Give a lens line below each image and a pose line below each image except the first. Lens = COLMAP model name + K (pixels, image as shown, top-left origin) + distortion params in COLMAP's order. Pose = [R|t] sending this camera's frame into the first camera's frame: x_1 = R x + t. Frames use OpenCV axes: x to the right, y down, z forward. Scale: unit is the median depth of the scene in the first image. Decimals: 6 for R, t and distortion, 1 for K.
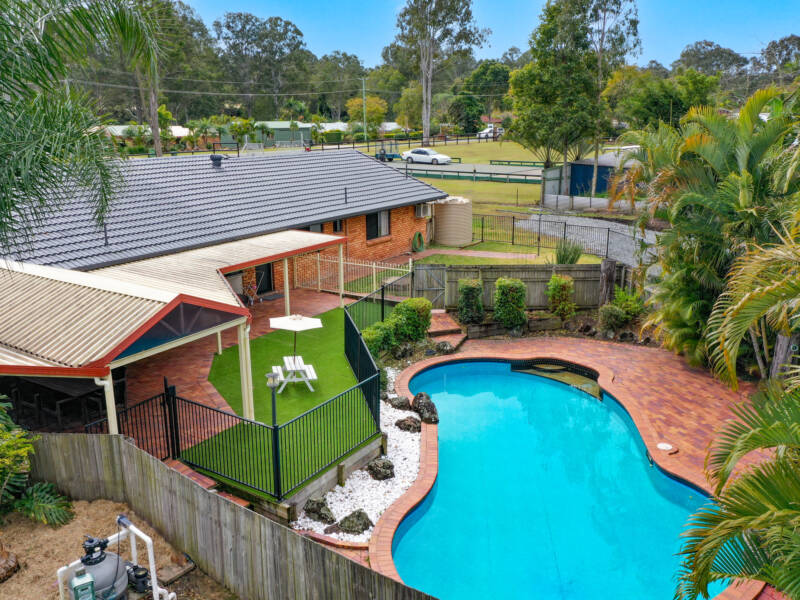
lens RADIAL K [[661.9, 0, 396.4], [0, 661.9, 298.5], [0, 0, 1]] dist [-0.010216, -0.000843]
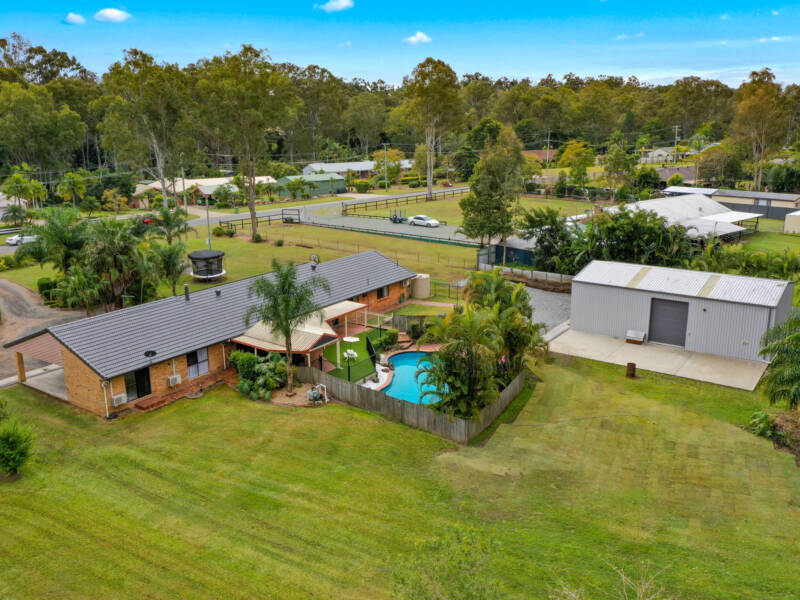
lens RADIAL K [[661.9, 0, 402.6], [0, 661.9, 300.7], [0, 0, 1]] dist [-0.010216, -0.000843]
pose [[0.999484, 0.006992, -0.031335, 0.156025], [-0.006848, 0.999966, 0.004694, -0.131868], [0.031367, -0.004477, 0.999498, -1.745730]]
